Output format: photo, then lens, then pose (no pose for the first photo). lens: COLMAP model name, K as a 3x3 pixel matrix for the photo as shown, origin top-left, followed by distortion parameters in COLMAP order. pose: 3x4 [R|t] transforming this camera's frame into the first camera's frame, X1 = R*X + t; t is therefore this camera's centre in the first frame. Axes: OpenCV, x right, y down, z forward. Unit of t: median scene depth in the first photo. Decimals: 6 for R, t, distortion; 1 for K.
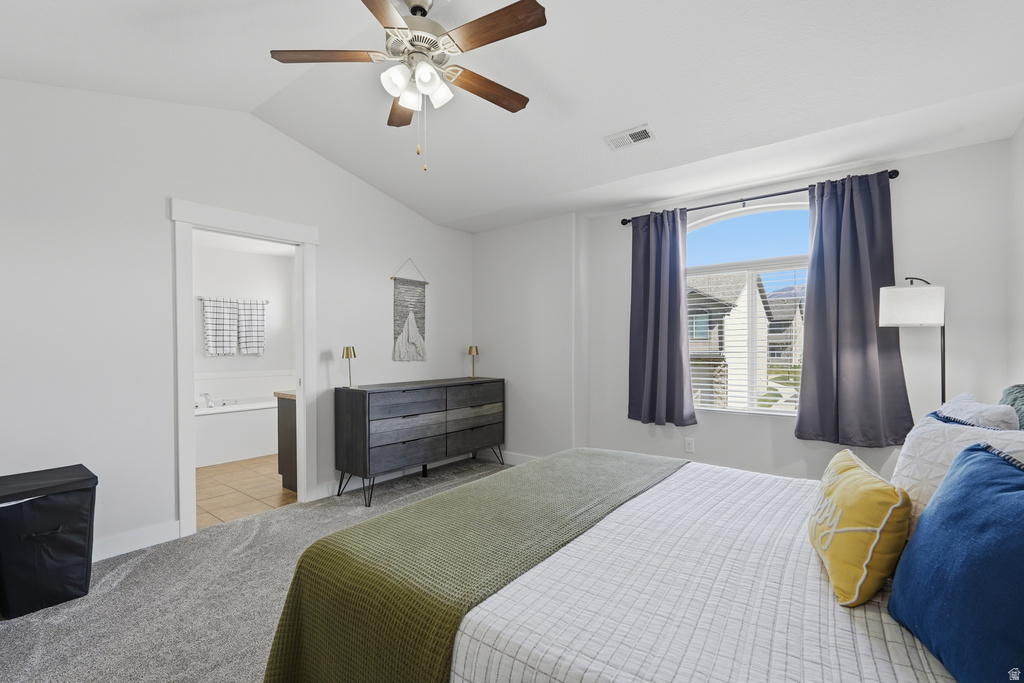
lens RADIAL K [[466.6, 0, 513.4], [0, 466.6, 347.8], [0, 0, 1]] dist [-0.000799, 0.000224]
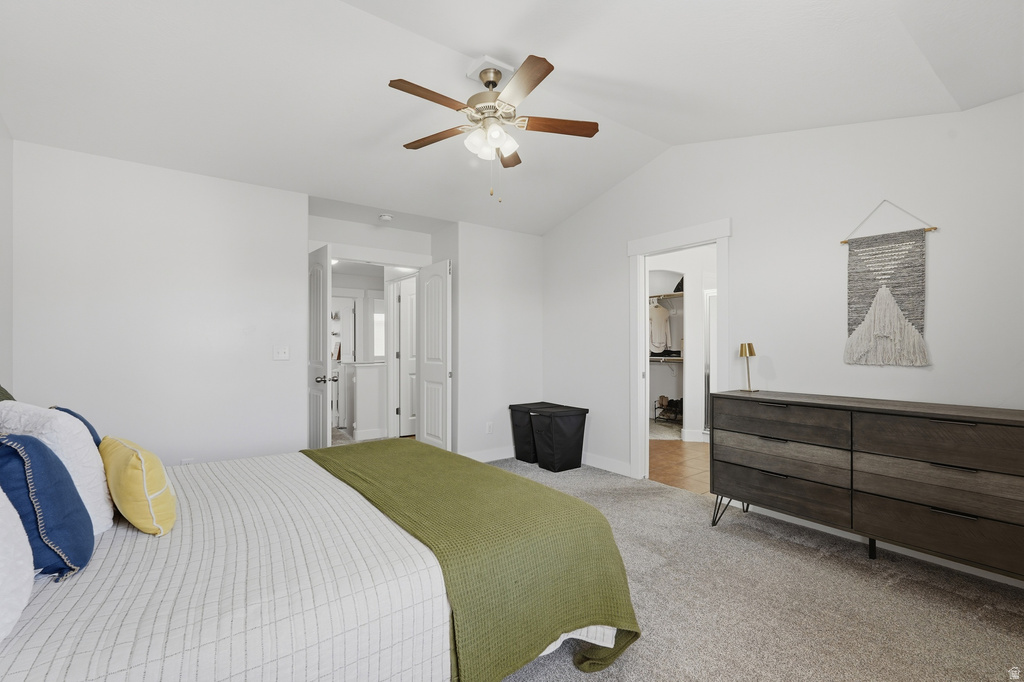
lens RADIAL K [[466.6, 0, 513.4], [0, 466.6, 347.3], [0, 0, 1]] dist [-0.000799, 0.000224]
pose [[-0.275033, 0.008795, -0.961395, 0.528310], [0.002271, 0.999961, 0.008498, -0.003422], [0.961432, 0.000153, -0.275042, 0.730622]]
